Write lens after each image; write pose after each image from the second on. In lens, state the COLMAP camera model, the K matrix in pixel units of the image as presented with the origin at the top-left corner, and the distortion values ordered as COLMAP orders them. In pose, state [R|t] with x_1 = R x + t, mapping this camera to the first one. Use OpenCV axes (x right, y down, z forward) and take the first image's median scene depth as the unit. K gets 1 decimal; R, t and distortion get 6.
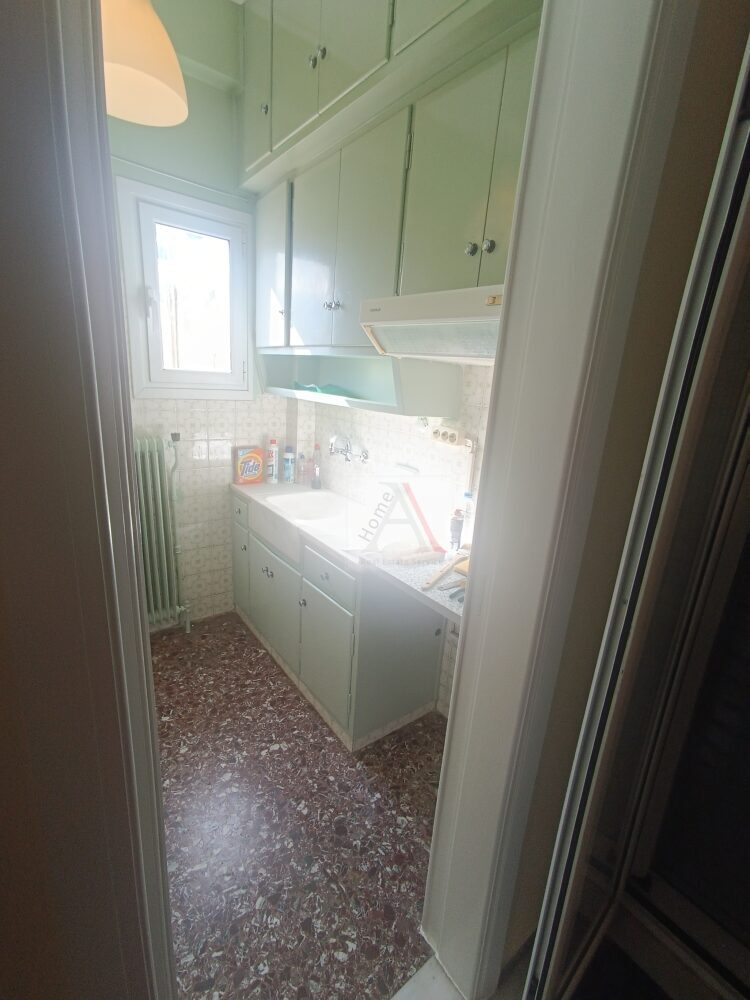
lens RADIAL K [[457.8, 0, 380.8], [0, 457.8, 502.3], [0, 0, 1]] dist [-0.019790, 0.018547]
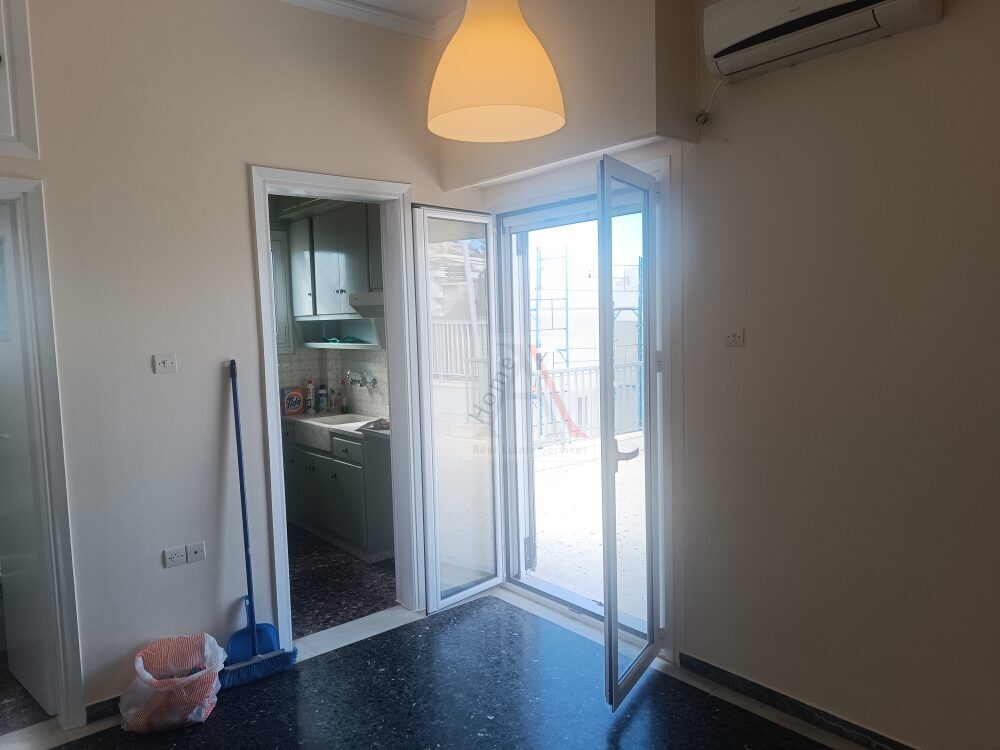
lens RADIAL K [[714.7, 0, 500.5], [0, 714.7, 375.4], [0, 0, 1]] dist [0.026618, -0.020562]
pose [[0.994574, -0.099675, 0.029791, 0.307174], [0.103516, 0.976671, -0.188145, 0.355334], [-0.010343, 0.190208, 0.981689, -1.264385]]
